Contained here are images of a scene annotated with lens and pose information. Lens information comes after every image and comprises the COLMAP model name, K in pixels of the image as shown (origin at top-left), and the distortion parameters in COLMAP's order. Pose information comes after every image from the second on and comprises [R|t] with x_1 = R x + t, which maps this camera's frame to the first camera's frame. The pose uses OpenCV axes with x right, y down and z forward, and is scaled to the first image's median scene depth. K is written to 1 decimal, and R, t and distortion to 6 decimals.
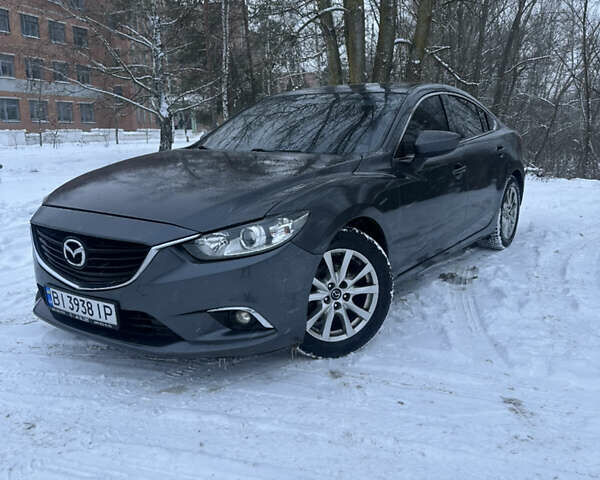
lens RADIAL K [[542.9, 0, 299.7], [0, 542.9, 236.9], [0, 0, 1]] dist [0.084225, -0.126670]
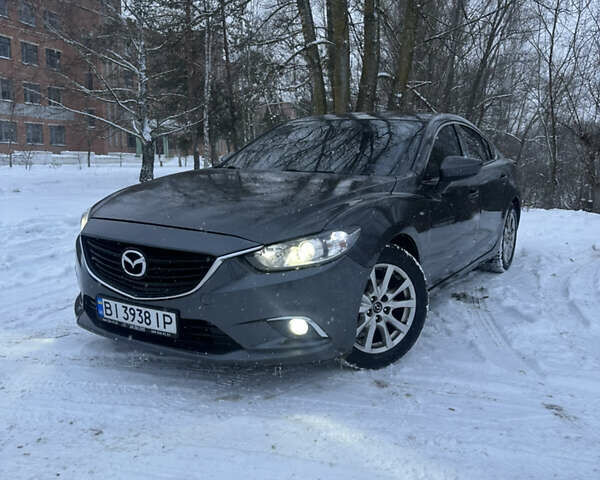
lens RADIAL K [[542.9, 0, 301.1], [0, 542.9, 237.0], [0, 0, 1]] dist [0.084225, -0.126670]
pose [[0.997695, 0.016528, 0.065811, -0.154961], [-0.013119, 0.998566, -0.051899, 0.027044], [-0.066574, 0.050916, 0.996482, -0.042449]]
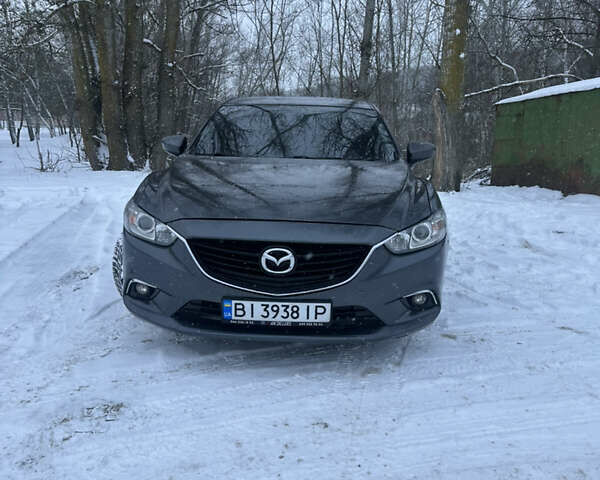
lens RADIAL K [[542.9, 0, 302.2], [0, 542.9, 241.6], [0, 0, 1]] dist [0.084225, -0.126670]
pose [[0.847537, -0.084380, 0.523986, -0.849248], [0.080232, 0.996304, 0.030666, -0.032878], [-0.524637, 0.016050, 0.851175, 0.094795]]
